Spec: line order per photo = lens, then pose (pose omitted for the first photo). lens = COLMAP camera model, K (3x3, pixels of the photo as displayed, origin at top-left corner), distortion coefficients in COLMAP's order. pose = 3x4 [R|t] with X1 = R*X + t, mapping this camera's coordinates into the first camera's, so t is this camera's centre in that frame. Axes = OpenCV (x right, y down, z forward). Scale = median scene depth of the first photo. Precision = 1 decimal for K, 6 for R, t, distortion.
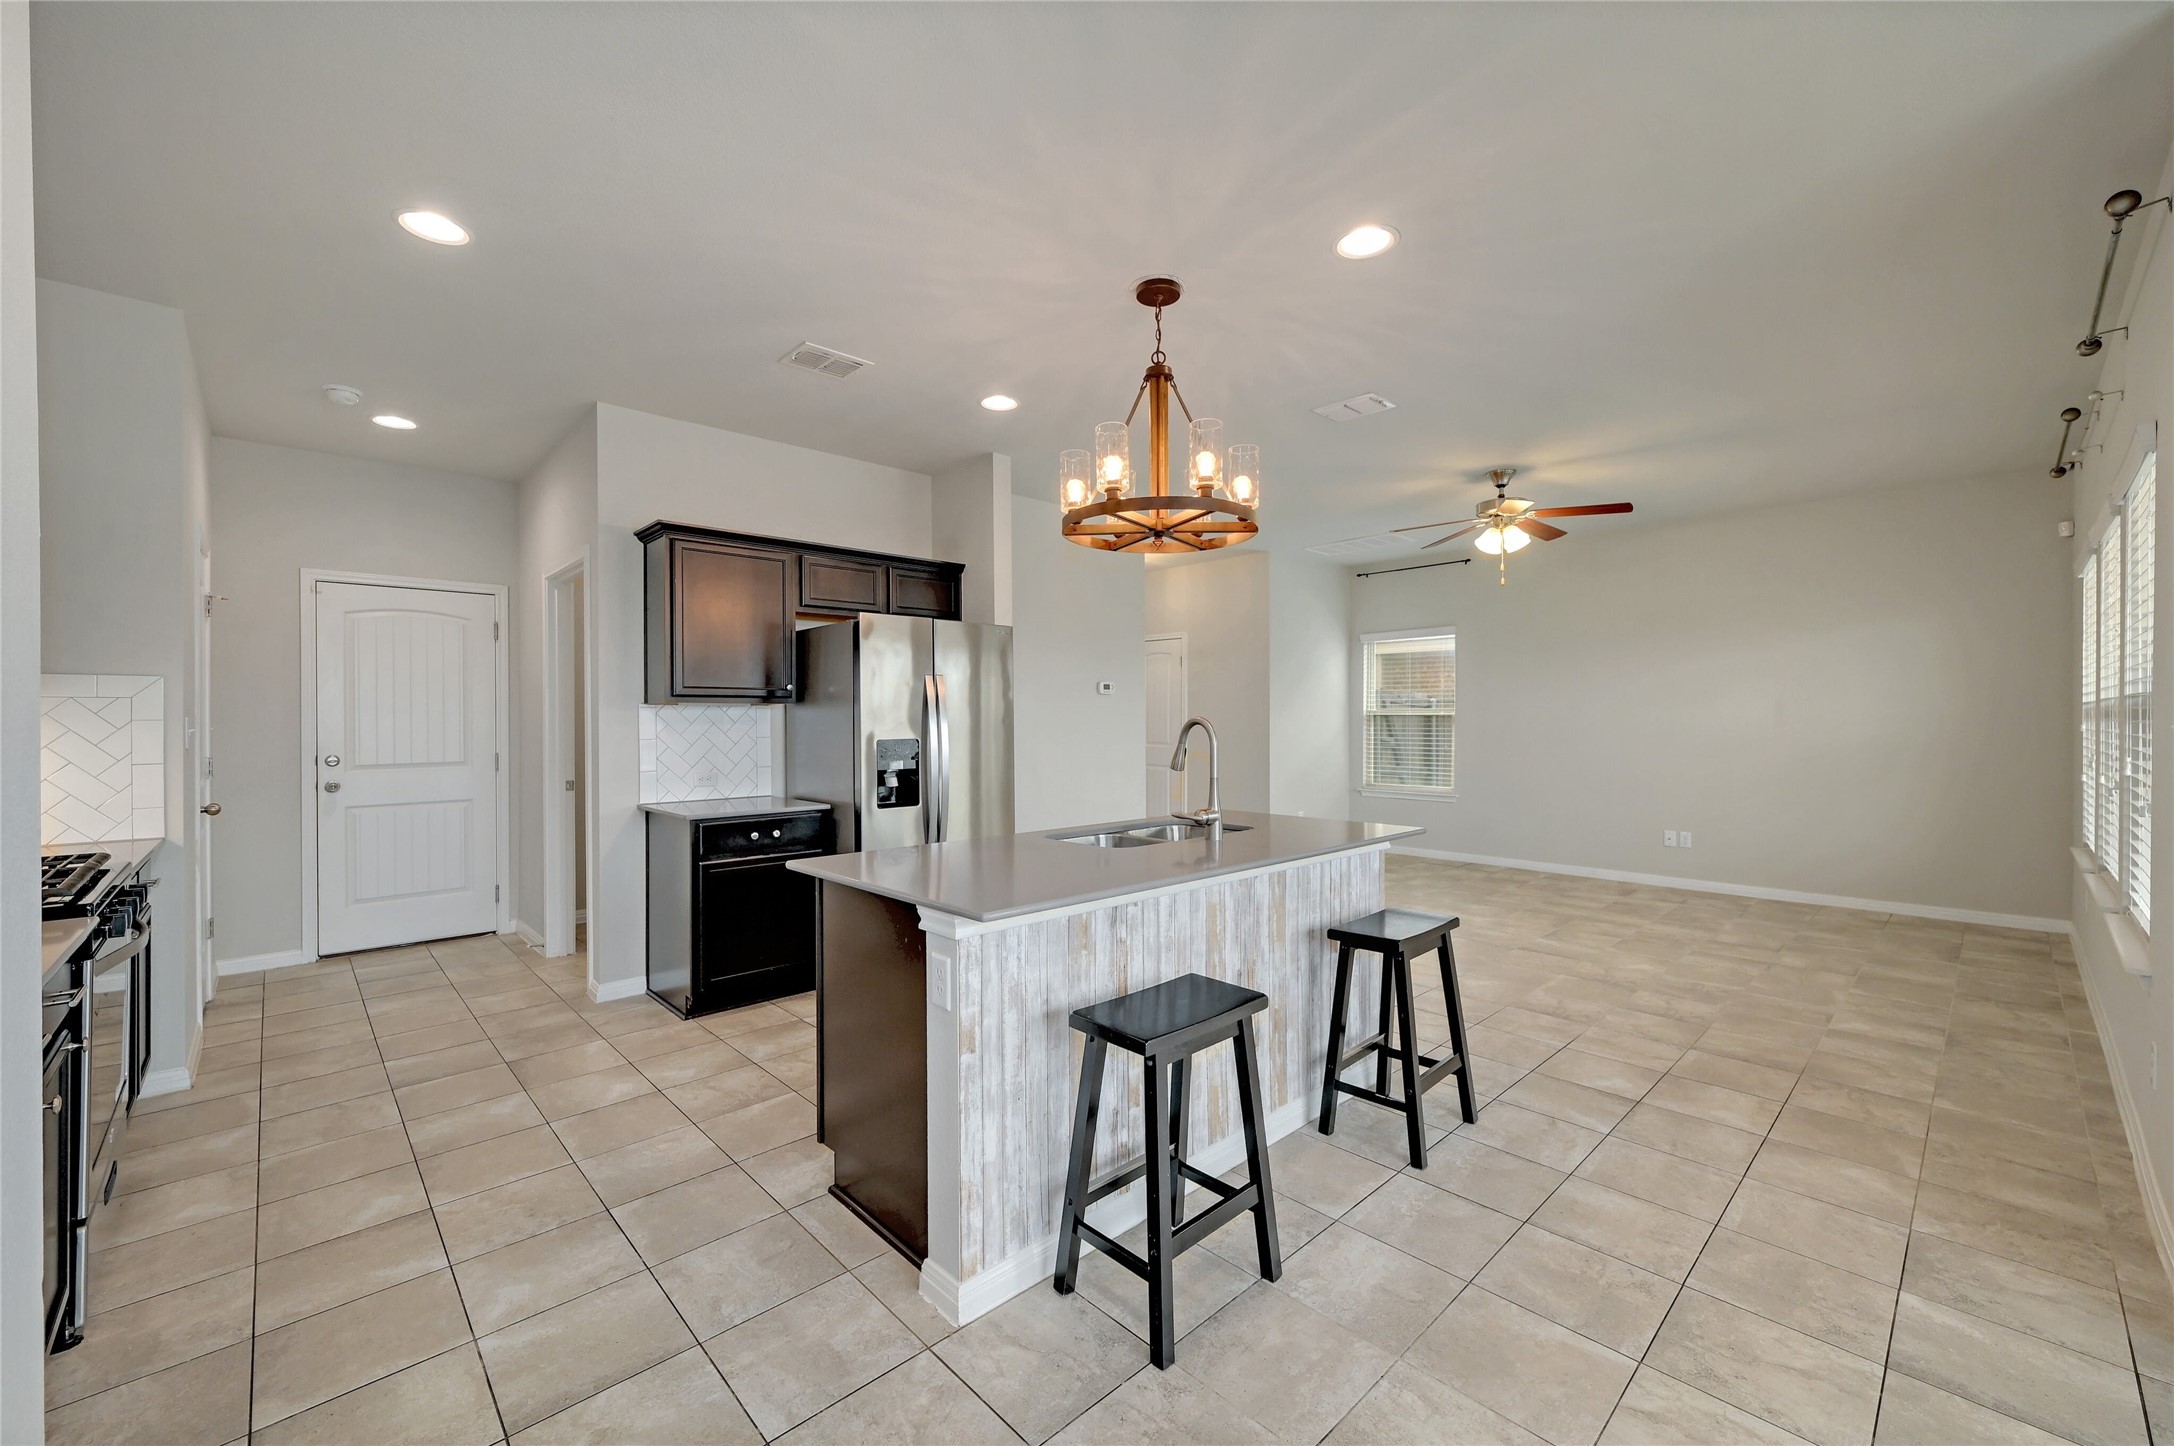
lens RADIAL K [[868.2, 0, 1080.0], [0, 868.2, 722.1], [0, 0, 1]] dist [0.000050, 0.001321]
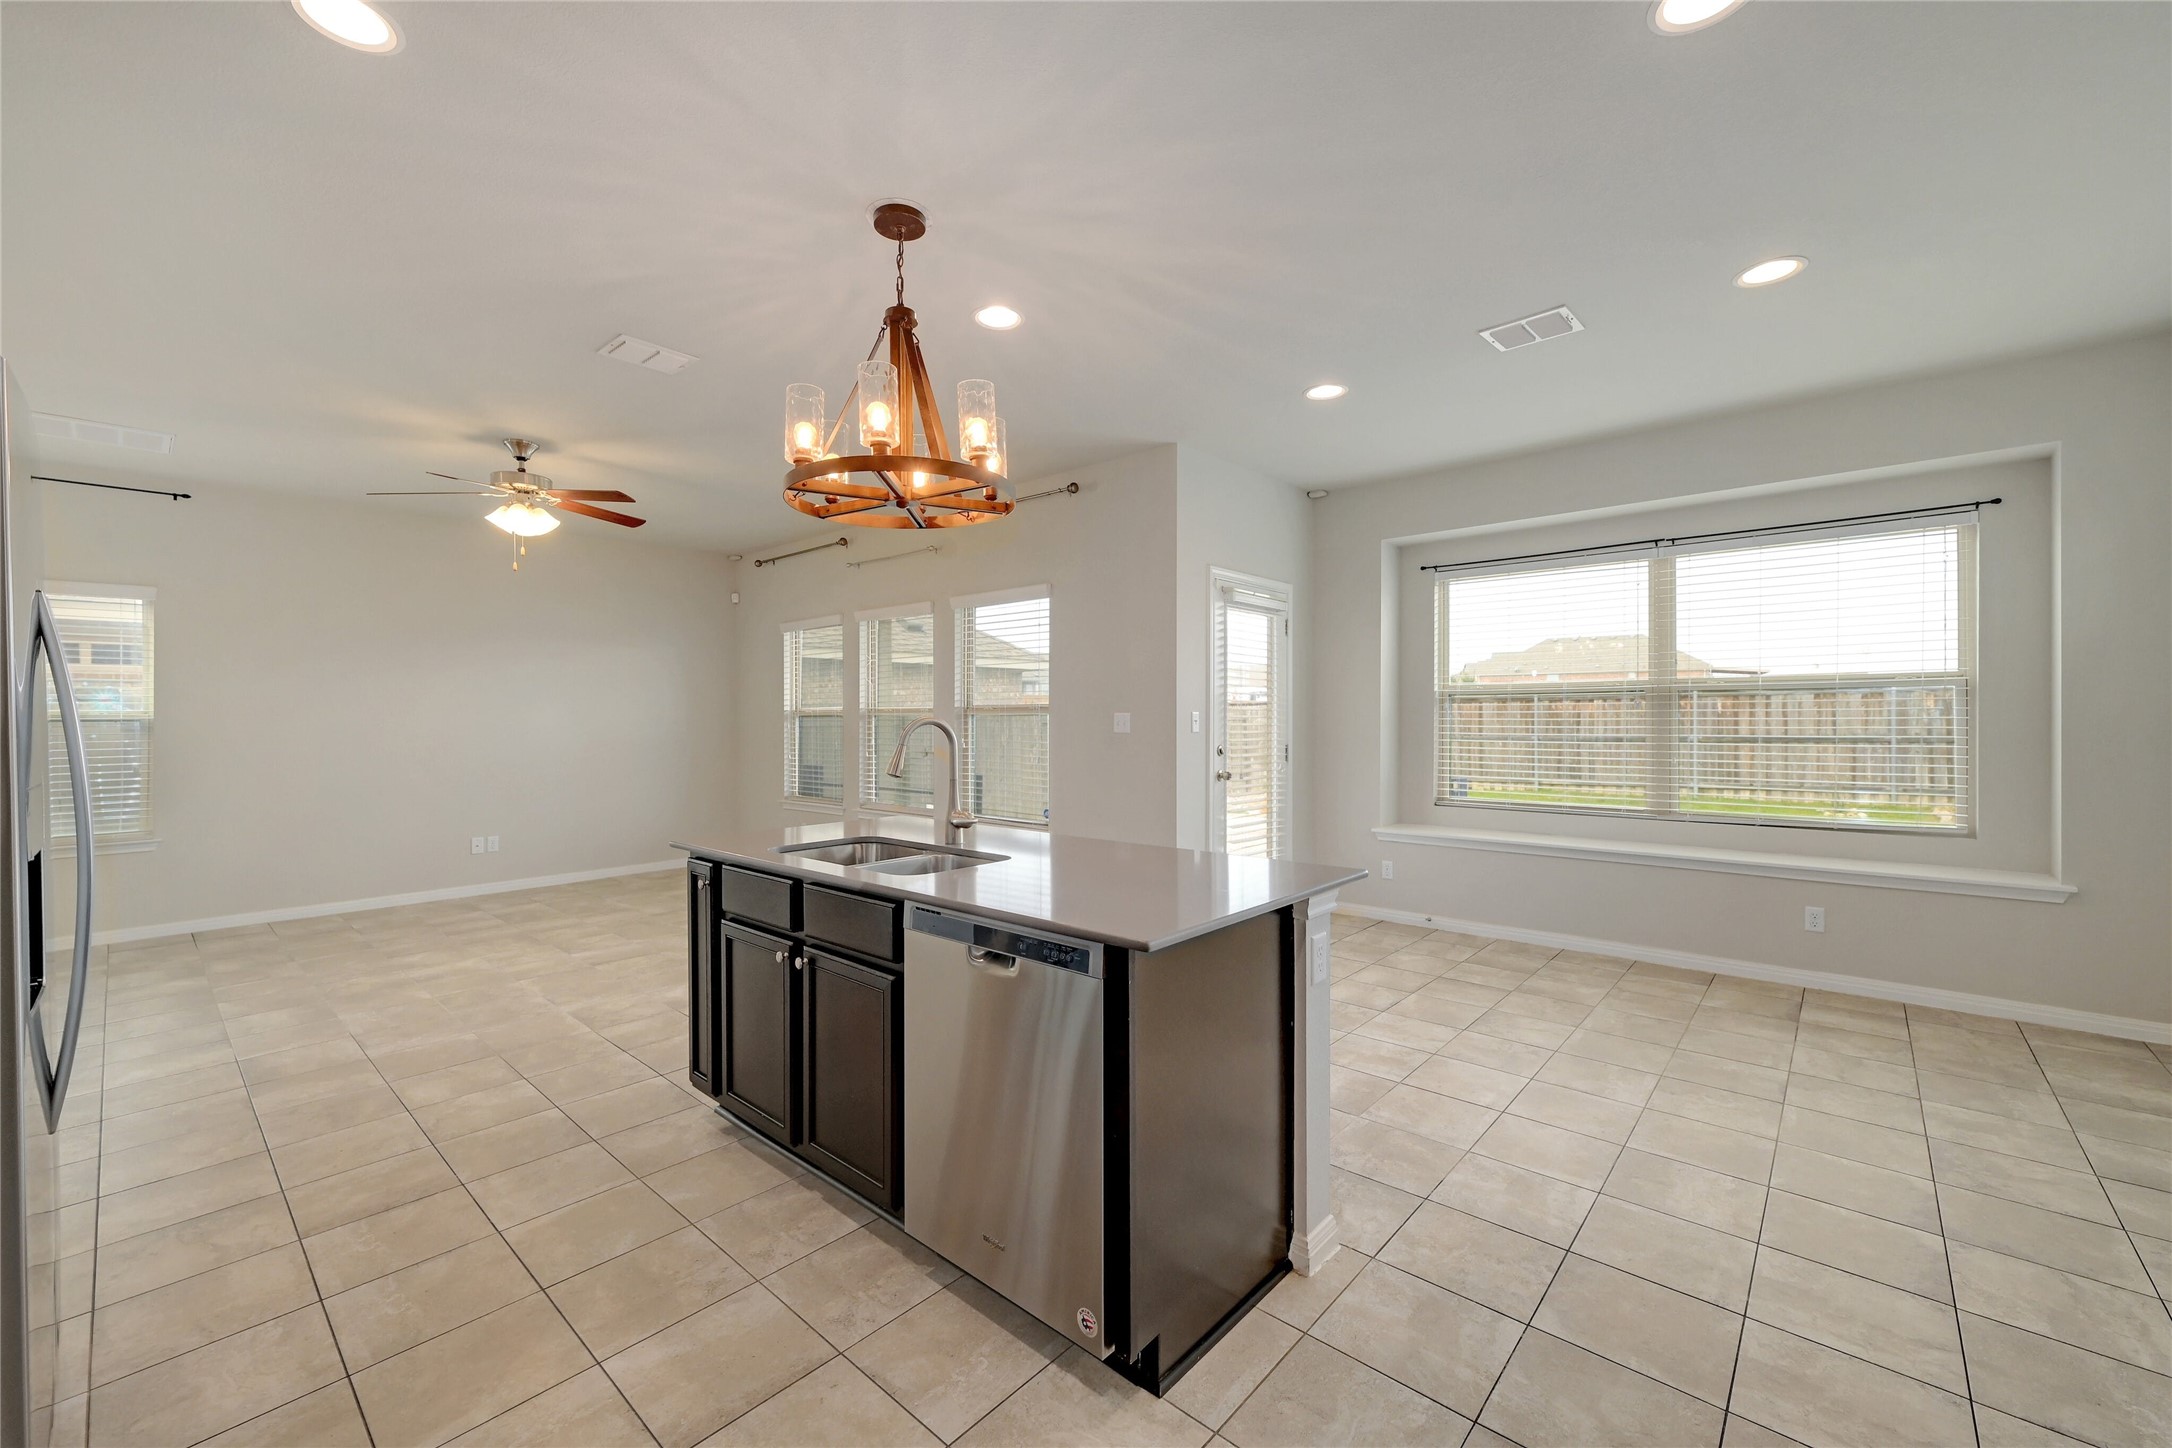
lens RADIAL K [[867.4, 0, 1080.9], [0, 867.4, 720.0], [0, 0, 1]] dist [0.000050, 0.001321]
pose [[-0.087909, -0.000974, 0.996128, -0.742924], [0.011244, 0.999935, 0.001970, -0.002989], [-0.996065, 0.011374, -0.087892, 0.851501]]
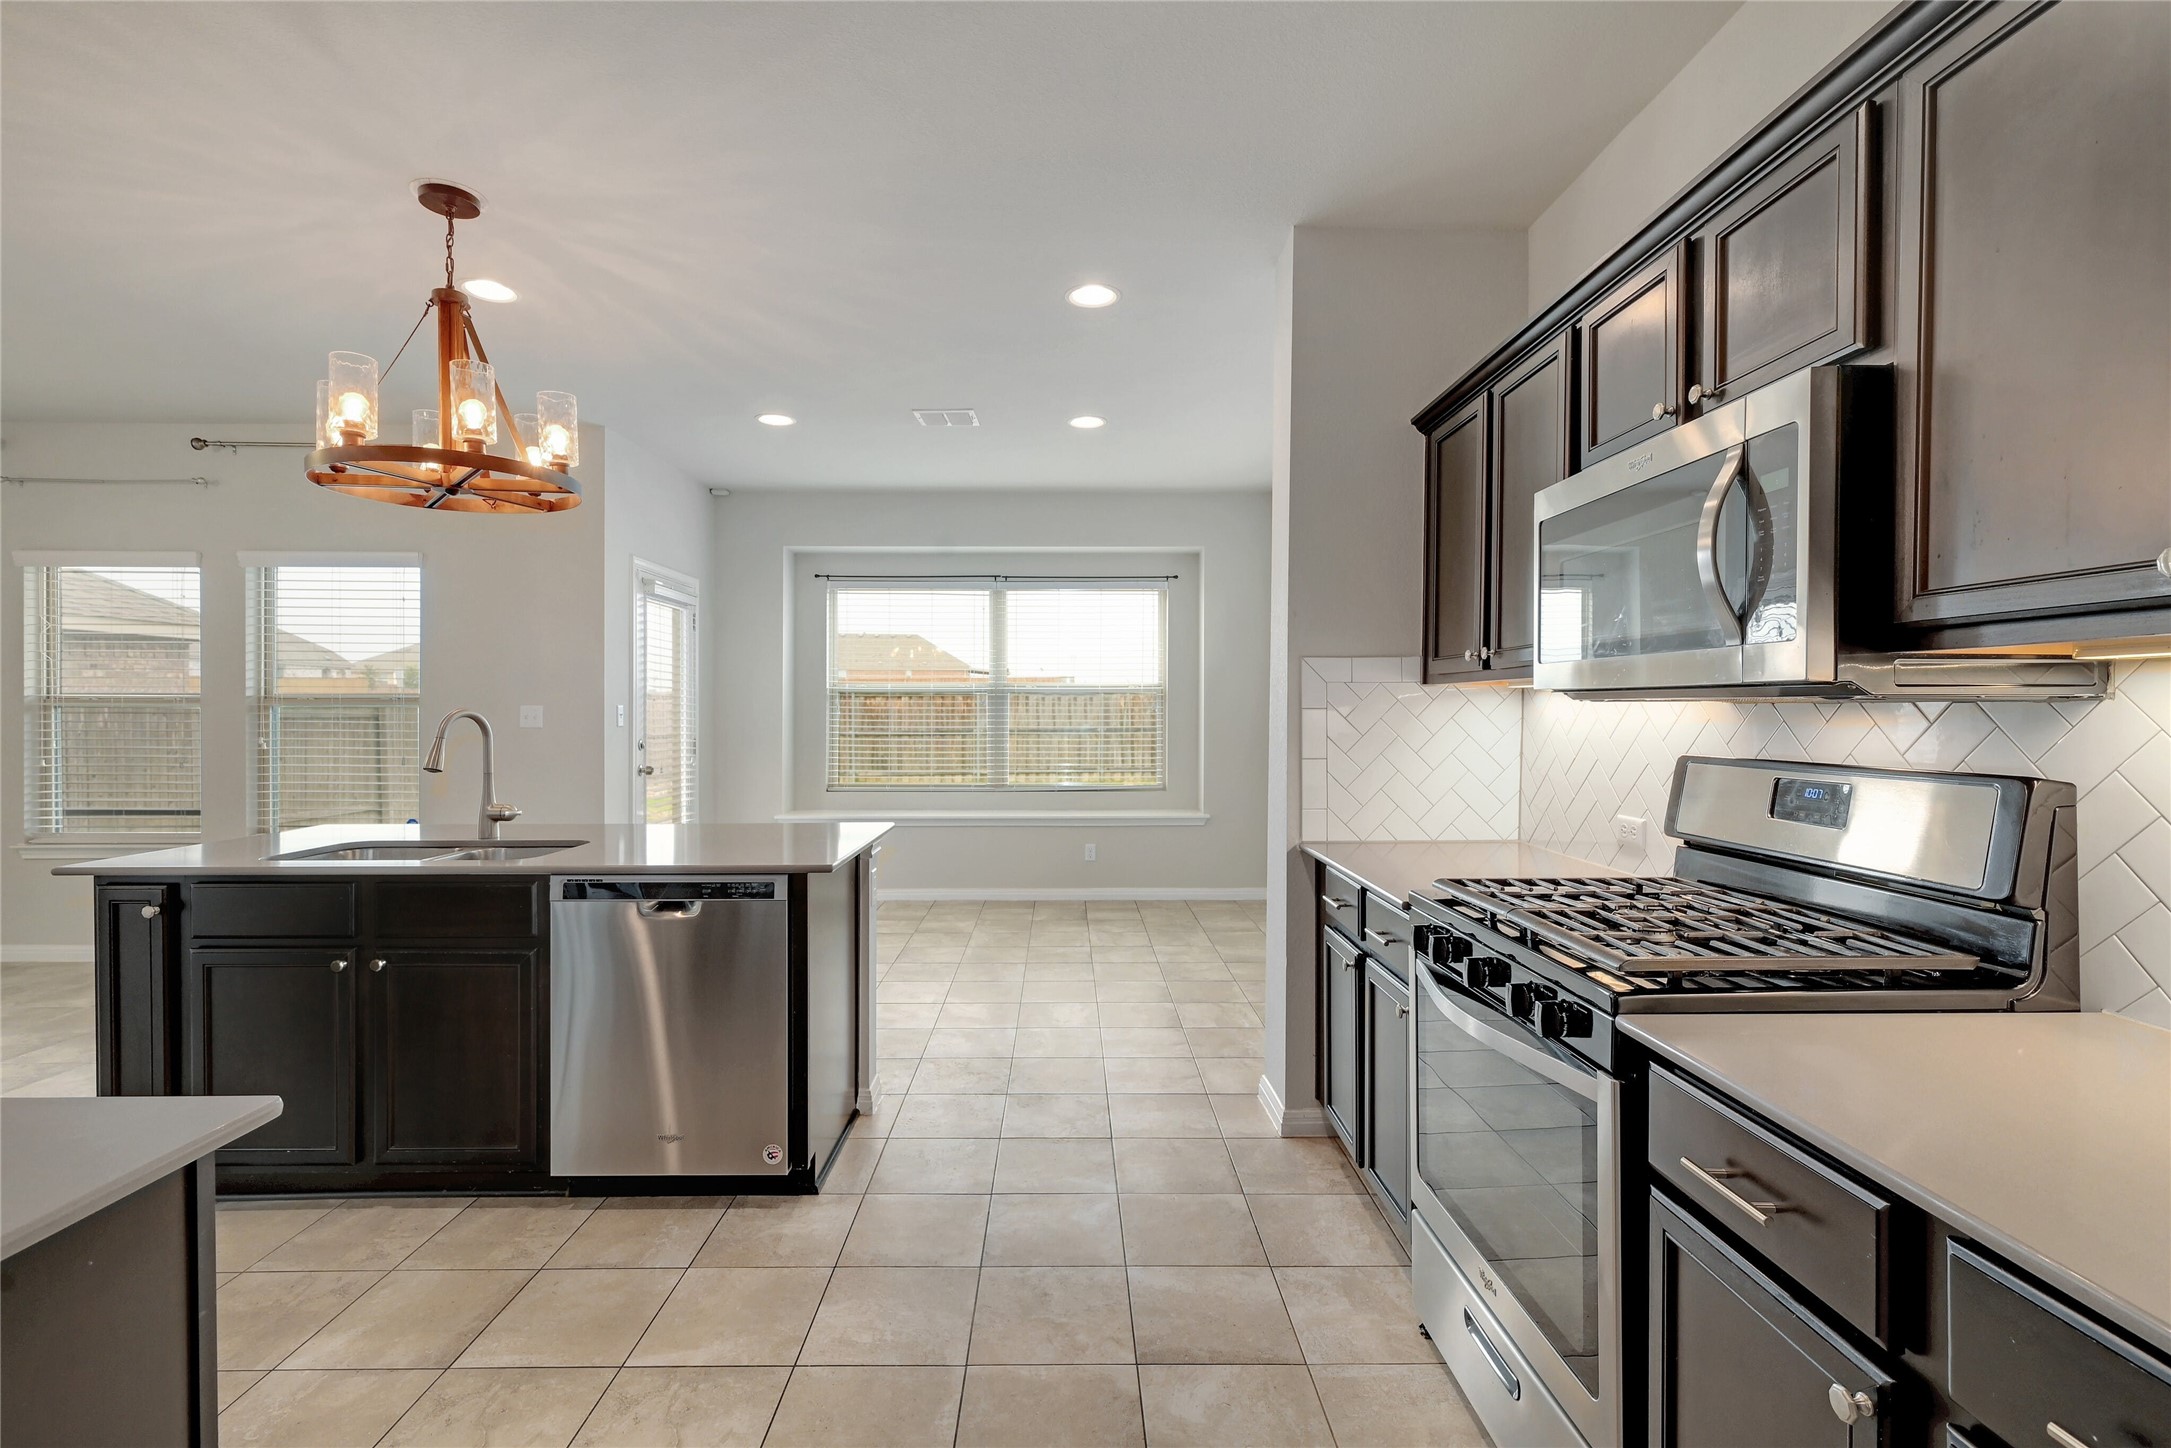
lens RADIAL K [[971.6, 0, 1075.9], [0, 971.6, 720.9], [0, 0, 1]] dist [0.010659, -0.000360]
pose [[-0.738066, -0.005963, 0.674702, -0.946100], [0.004974, 0.999886, 0.014278, -0.005303], [-0.674710, 0.013894, -0.737952, 1.225584]]
